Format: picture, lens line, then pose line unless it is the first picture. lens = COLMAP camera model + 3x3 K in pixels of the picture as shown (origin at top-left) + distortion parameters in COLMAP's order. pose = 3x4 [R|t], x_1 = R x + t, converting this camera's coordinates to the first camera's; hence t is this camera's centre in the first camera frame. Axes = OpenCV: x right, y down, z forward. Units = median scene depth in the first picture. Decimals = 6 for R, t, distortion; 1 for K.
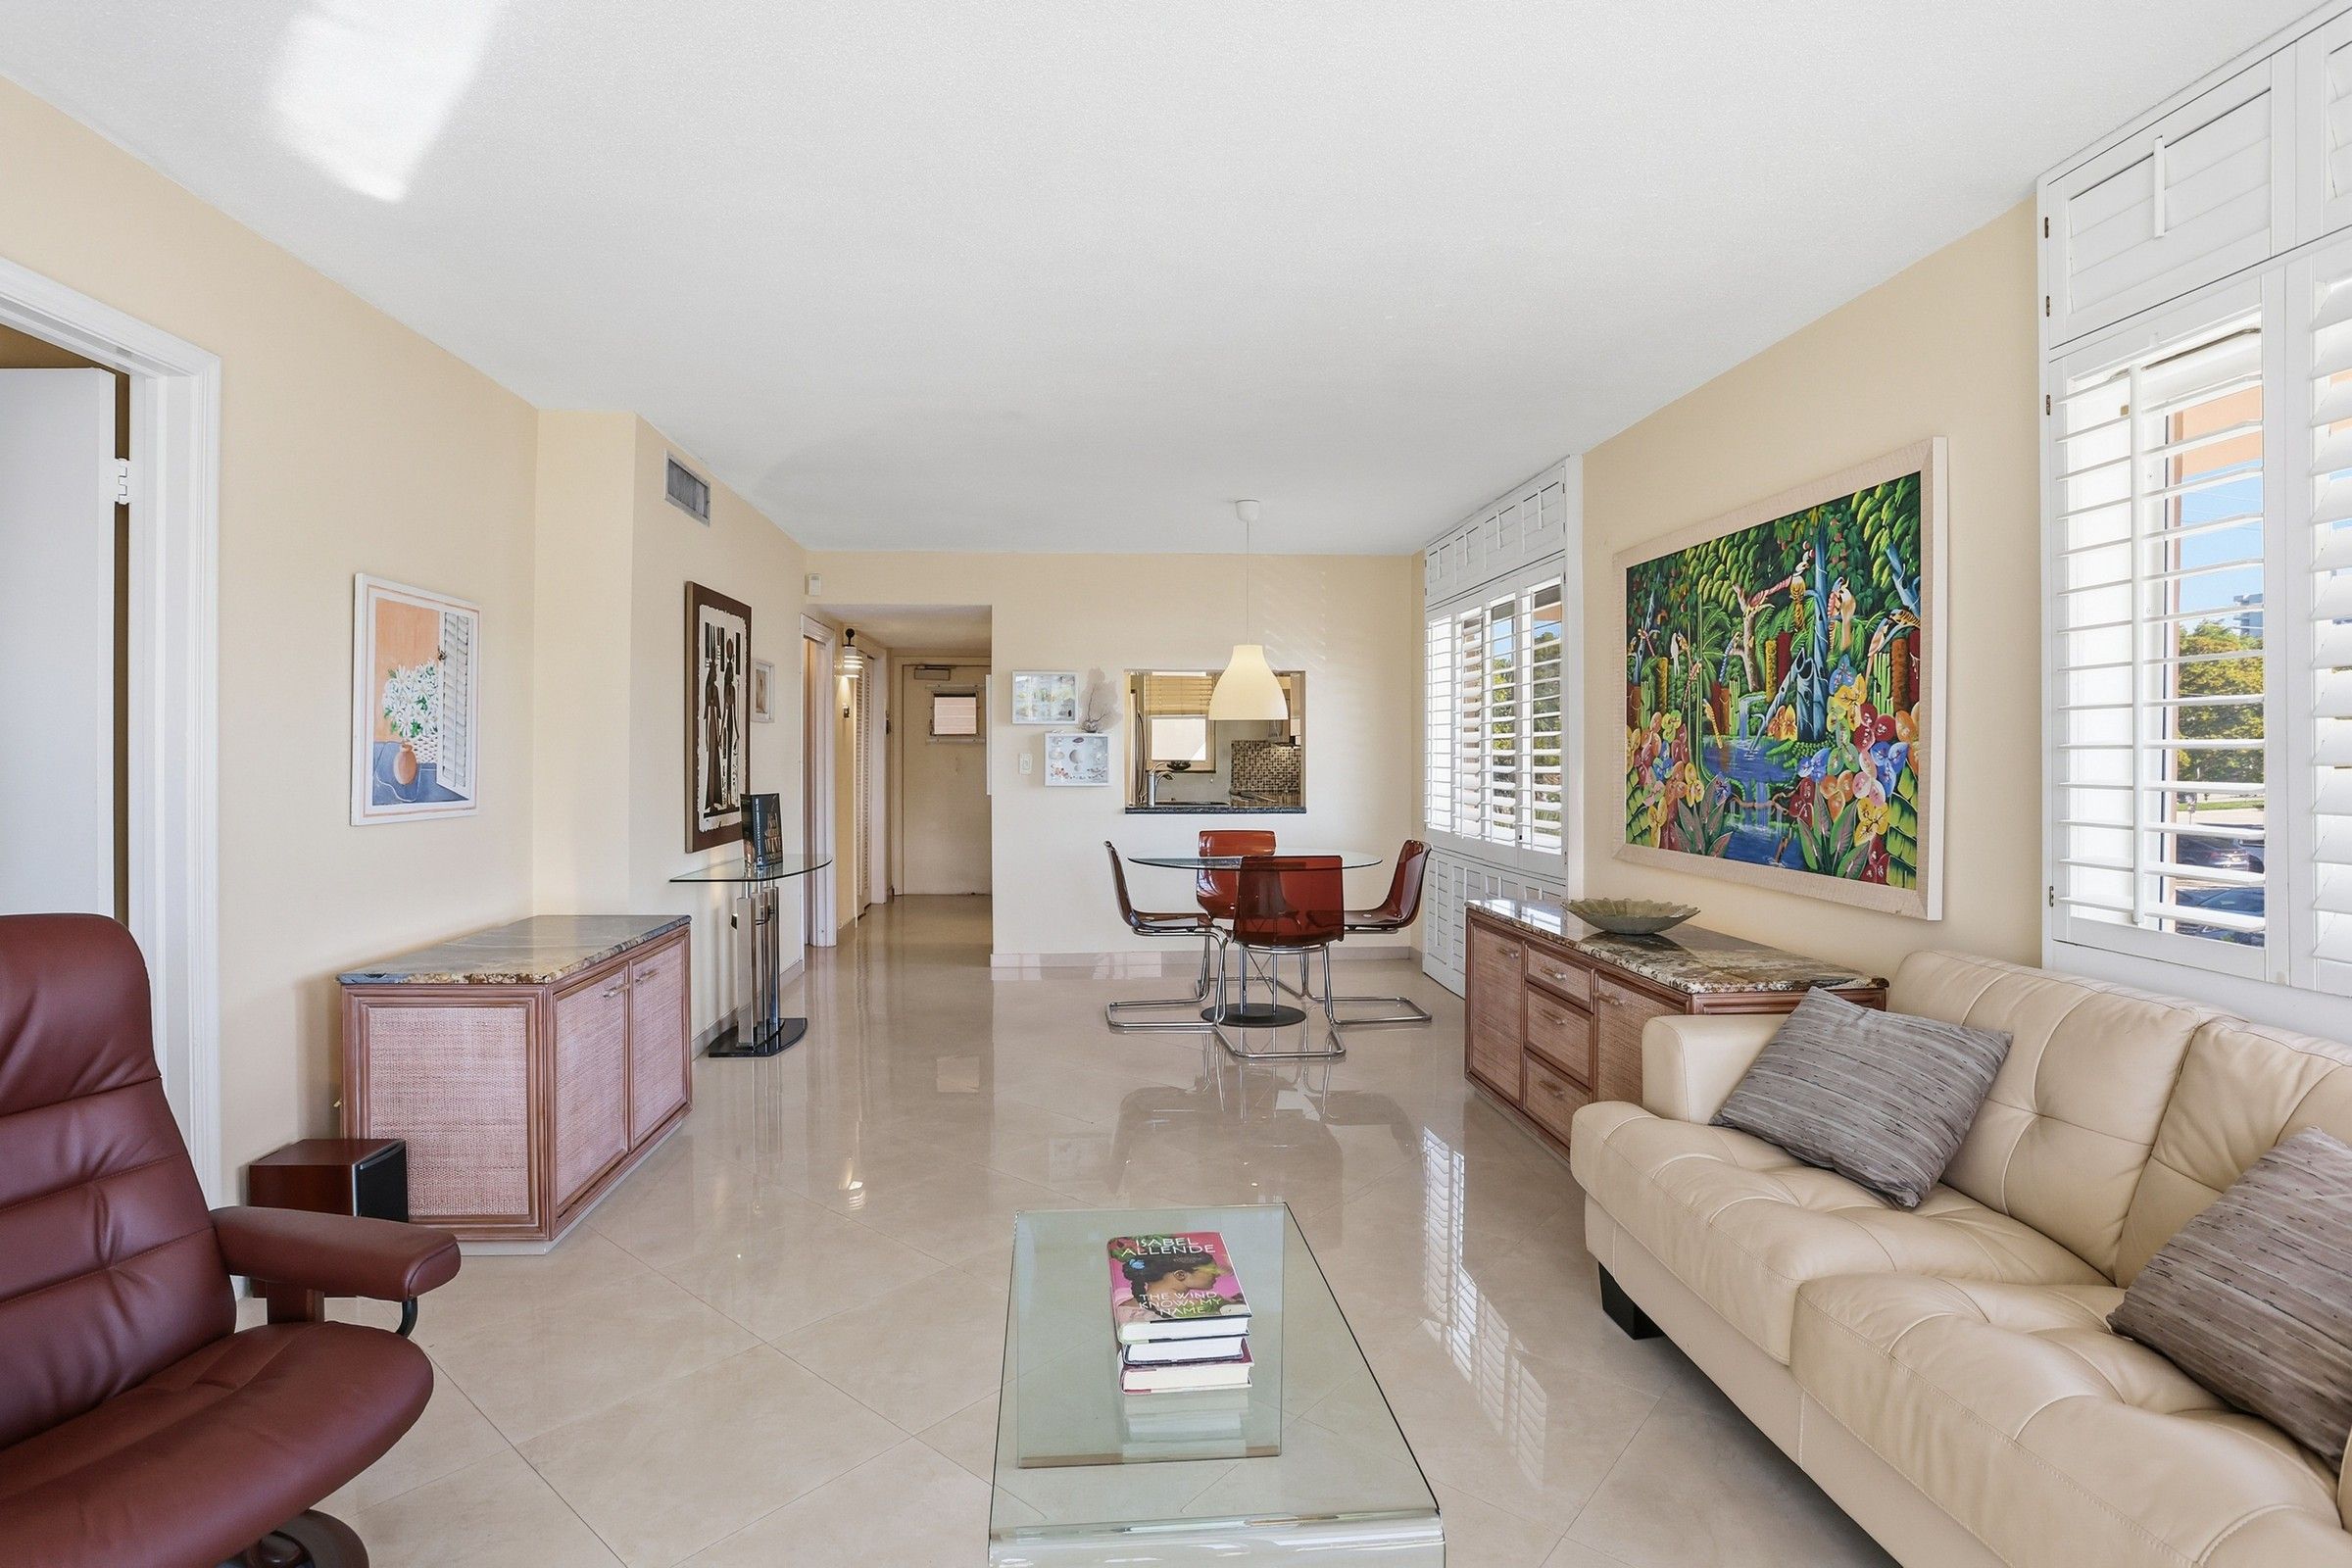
lens RADIAL K [[1138.5, 0, 1169.0], [0, 1138.5, 749.9], [0, 0, 1]] dist [-0.042984, 0.001312]
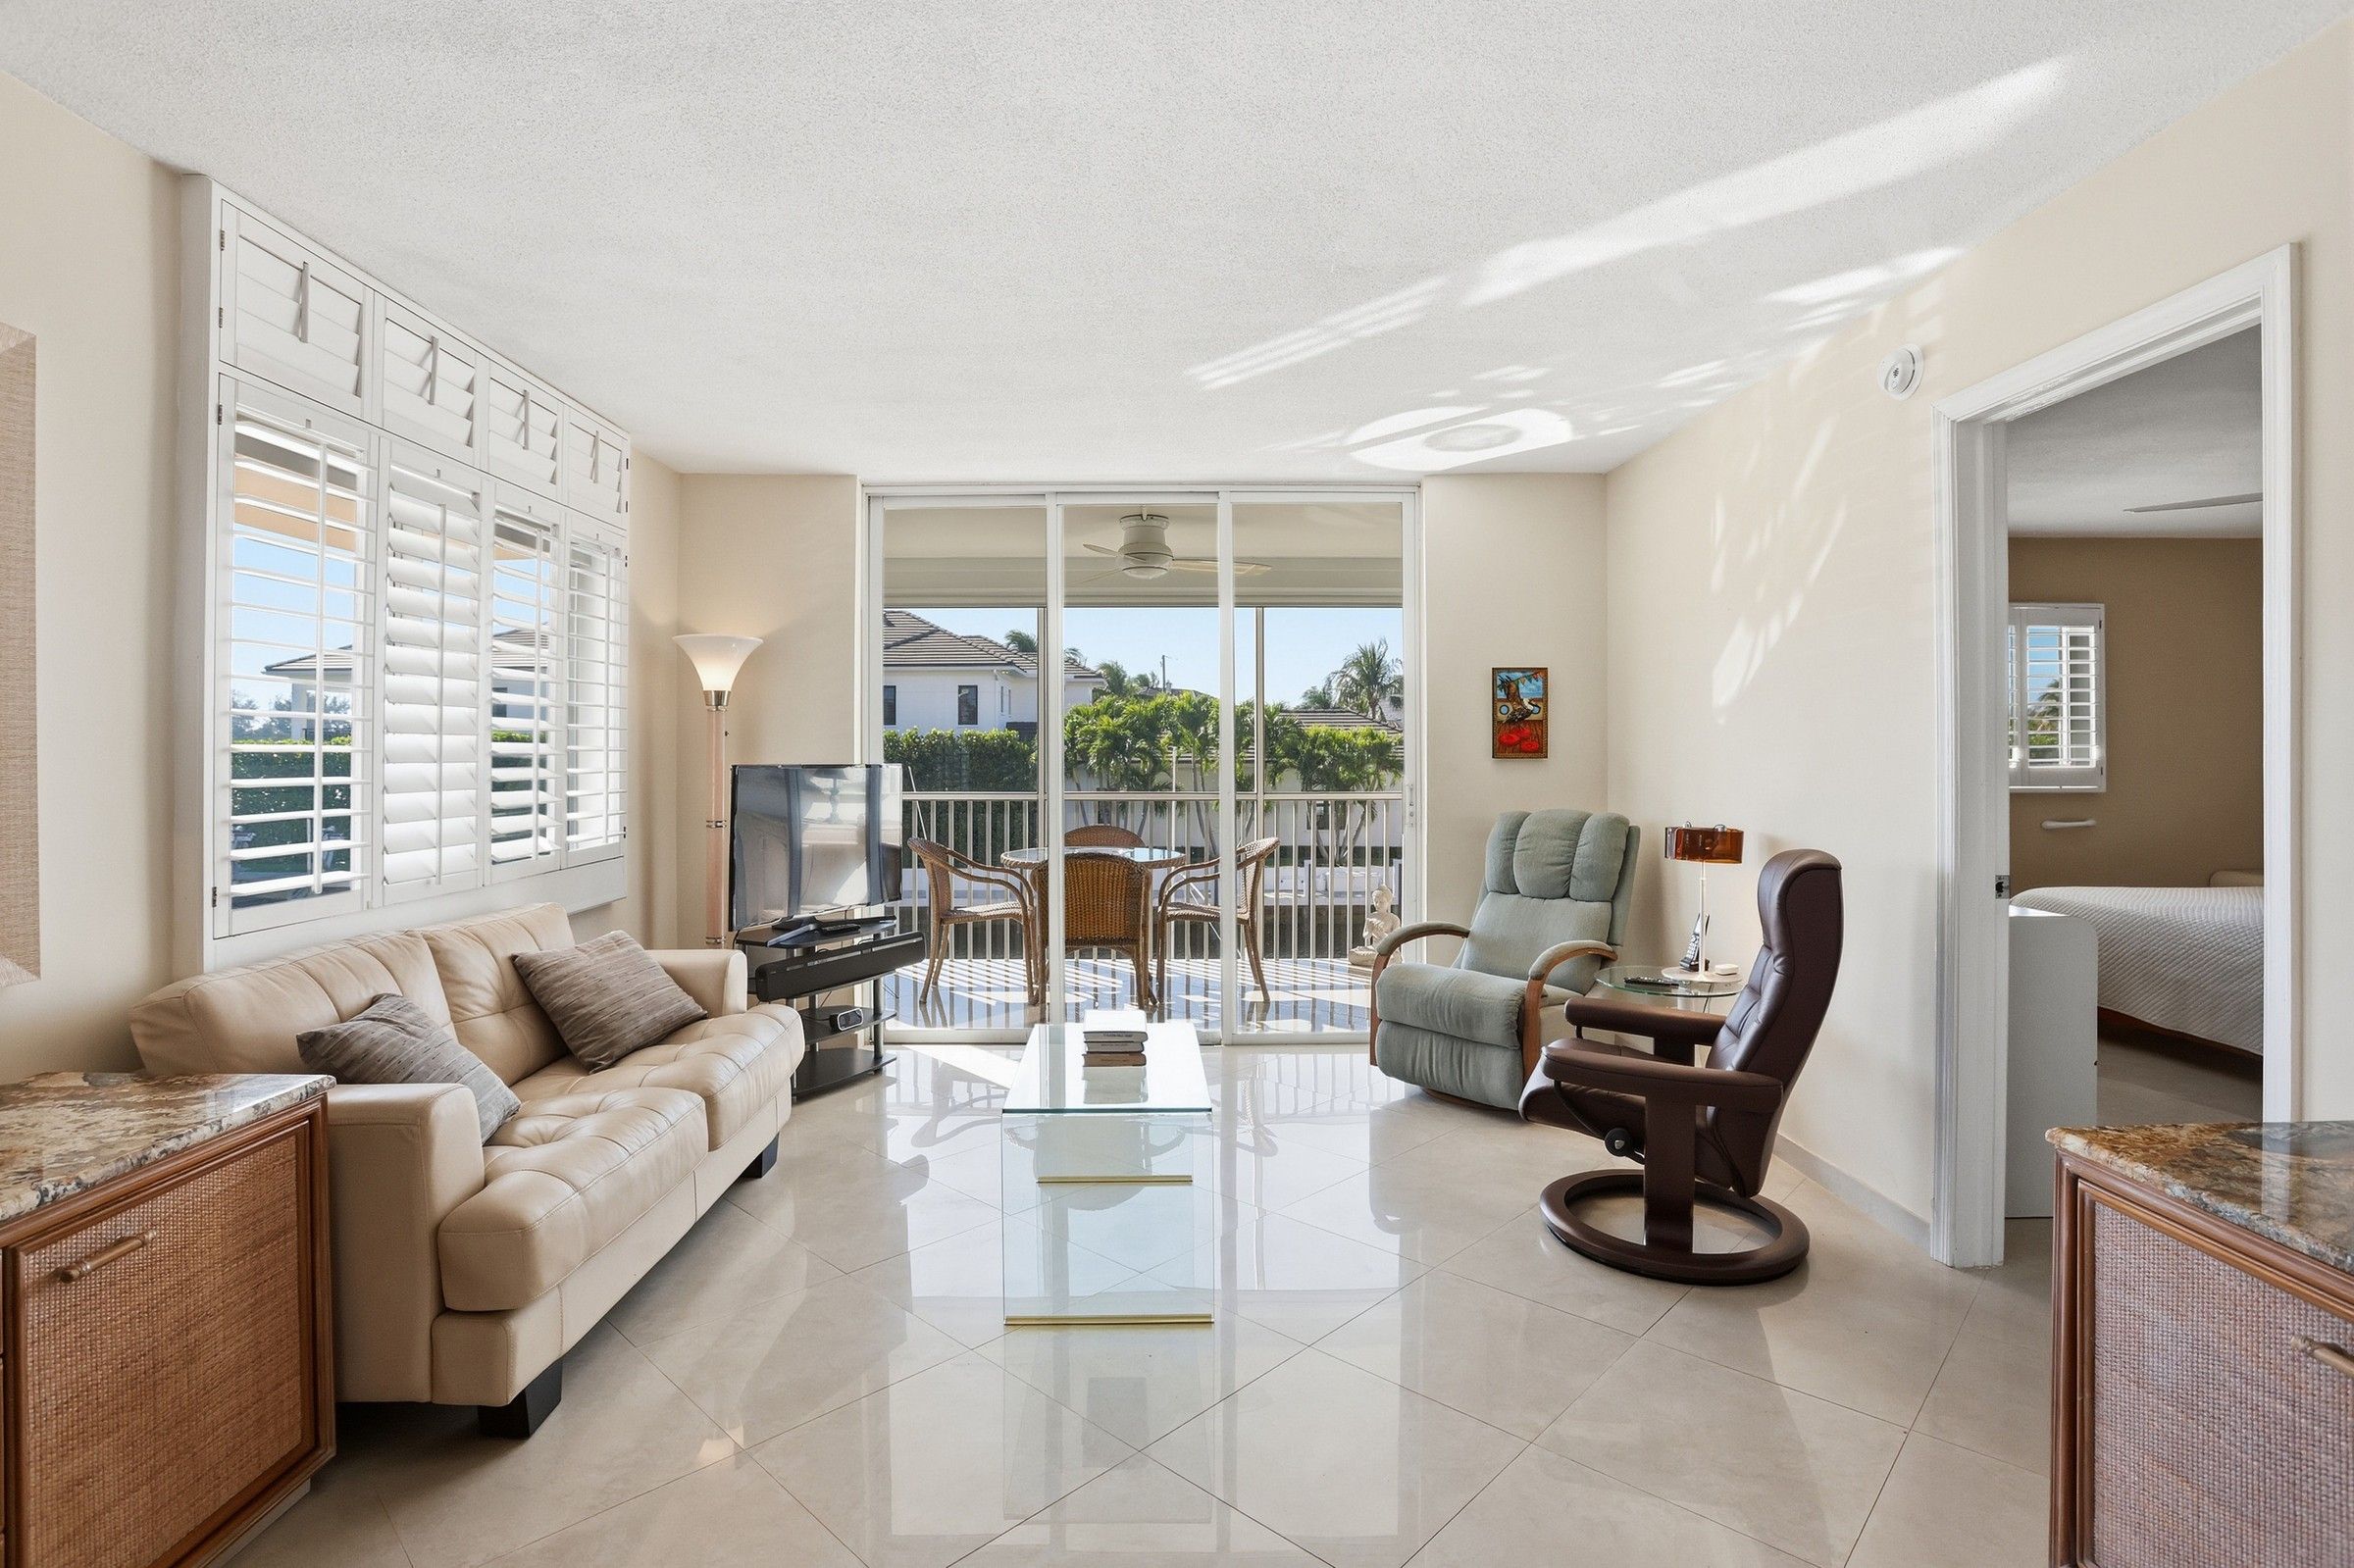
lens RADIAL K [[1139.3, 0, 1170.0], [0, 1139.3, 749.9], [0, 0, 1]] dist [-0.042984, 0.001312]
pose [[-0.997587, -0.001729, 0.069403, -0.097318], [-0.001898, 0.999995, -0.002378, -0.001469], [-0.069399, -0.002504, -0.997586, 1.268667]]
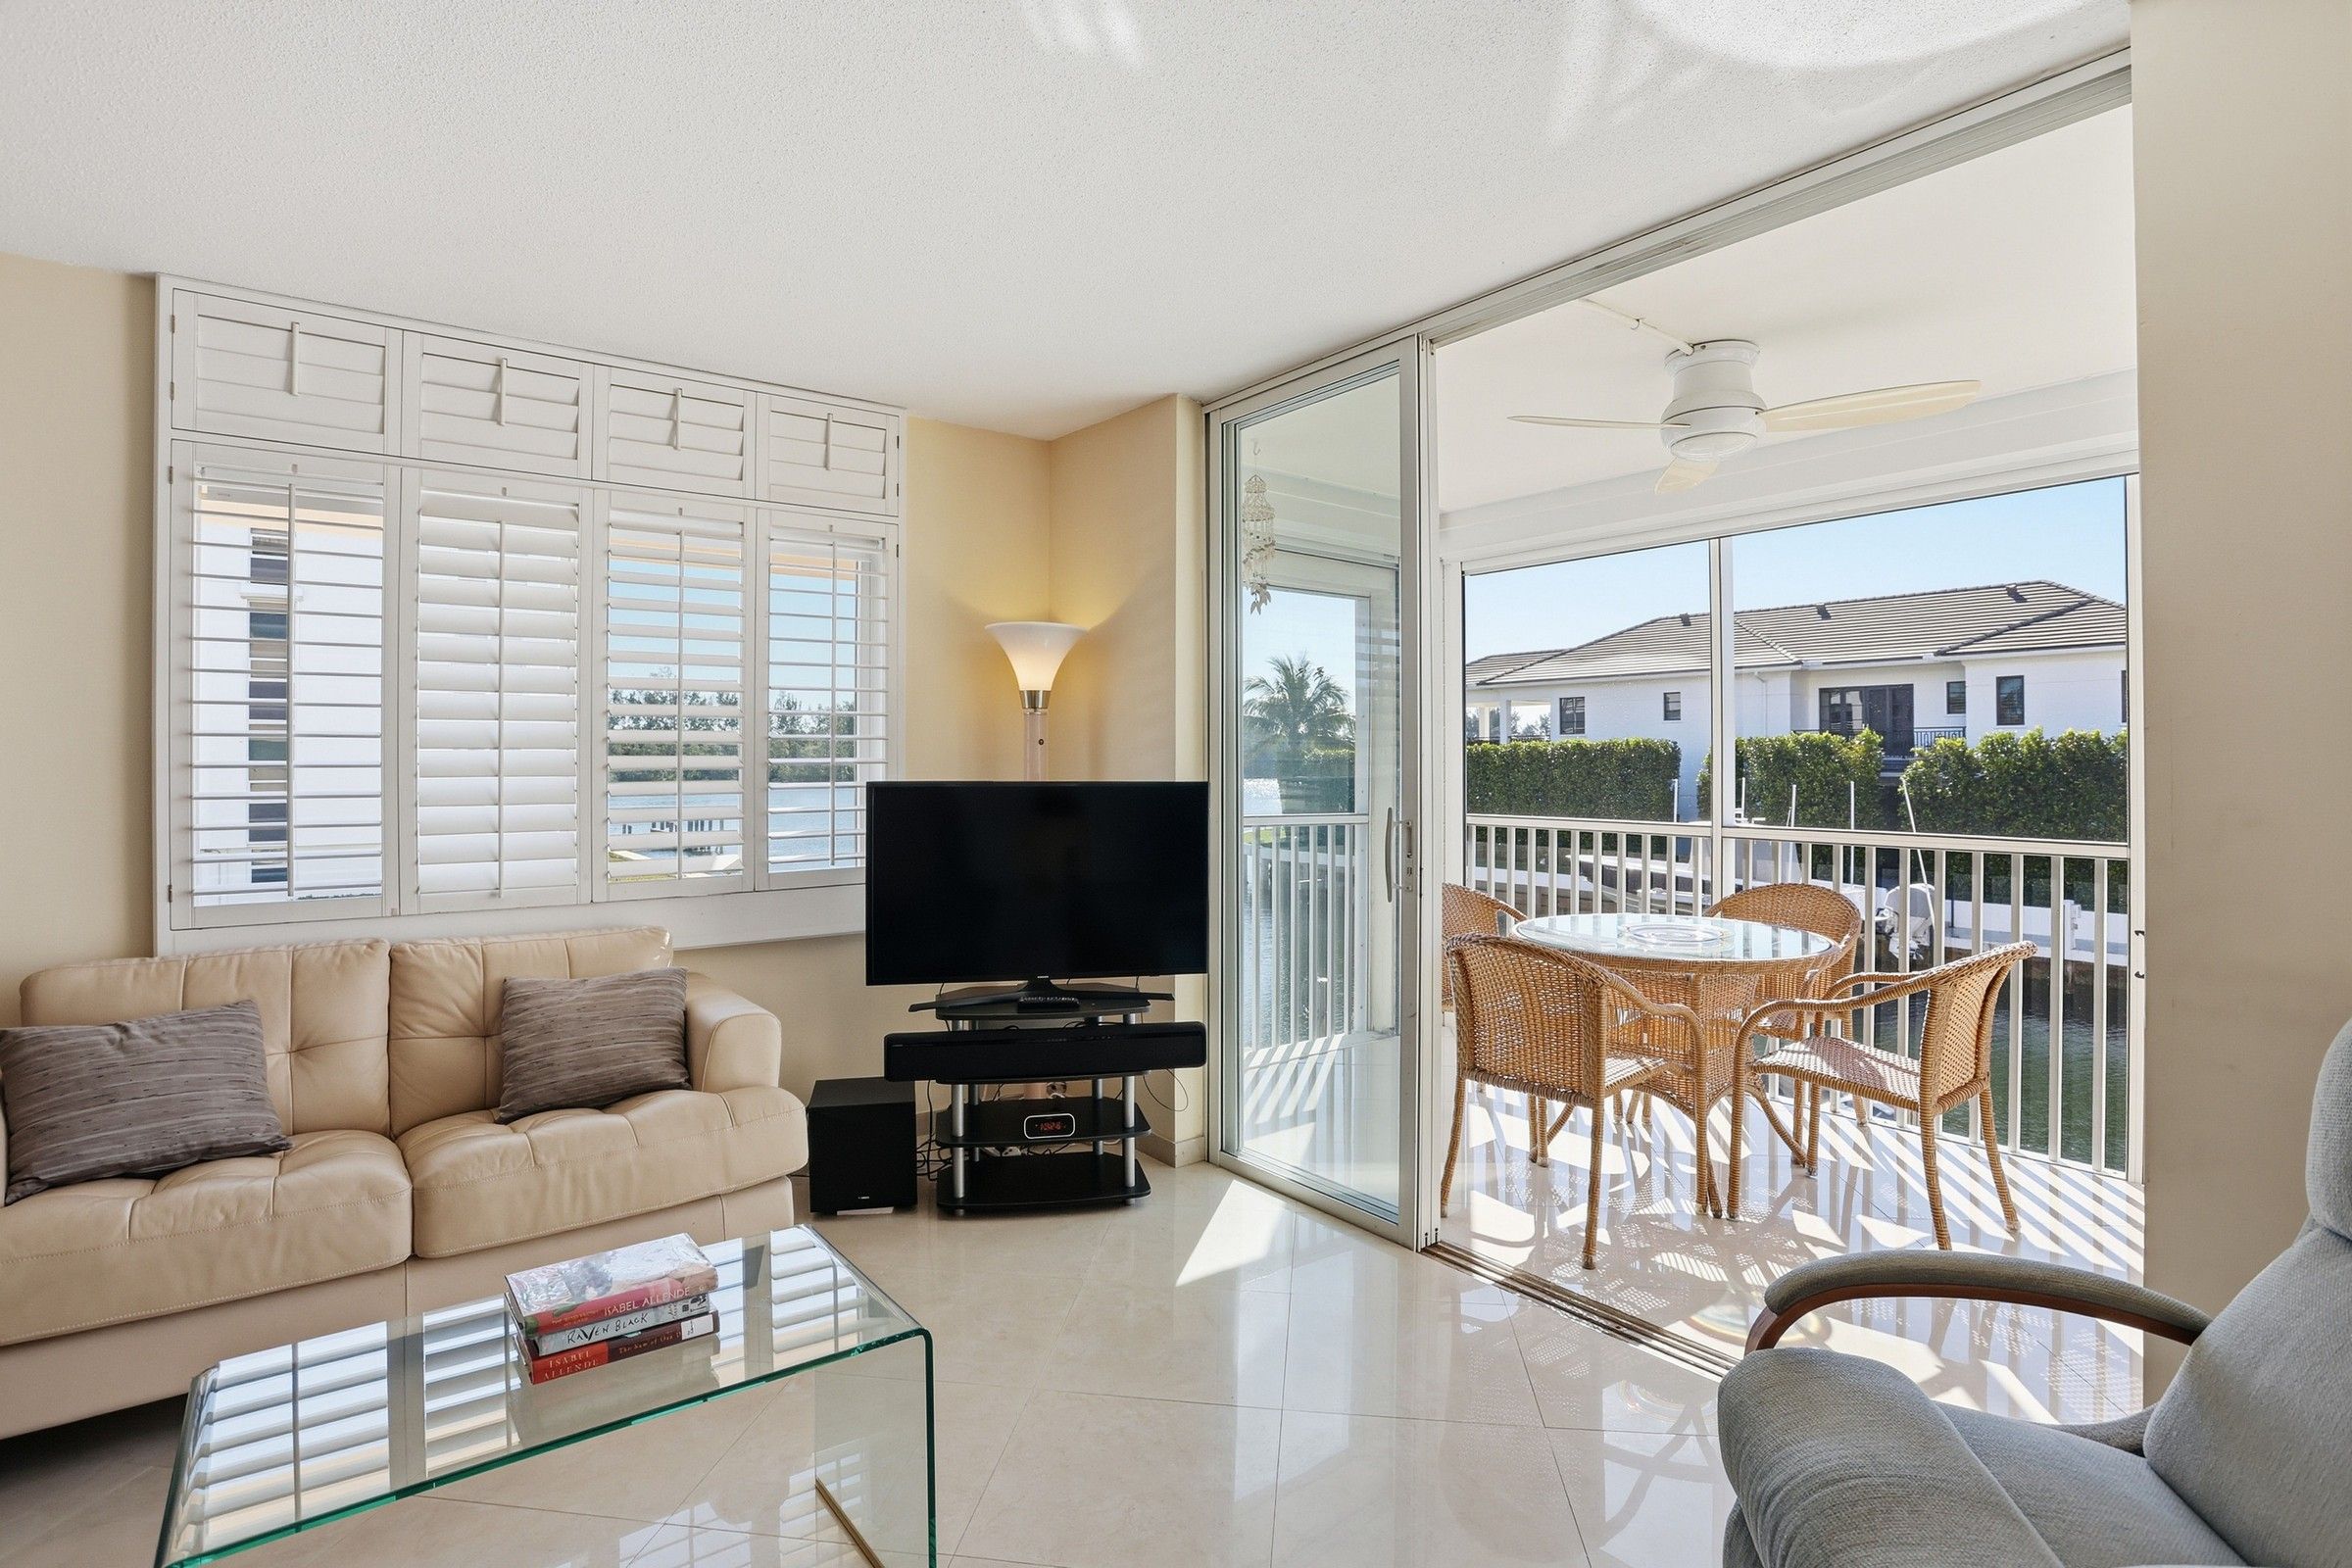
lens RADIAL K [[1138.5, 0, 1169.0], [0, 1138.5, 749.9], [0, 0, 1]] dist [-0.042984, 0.001312]
pose [[-0.531338, 0.010610, 0.847093, -0.488266], [0.003187, 0.999940, -0.010525, -0.002570], [-0.847154, -0.002892, -0.531340, 0.474689]]
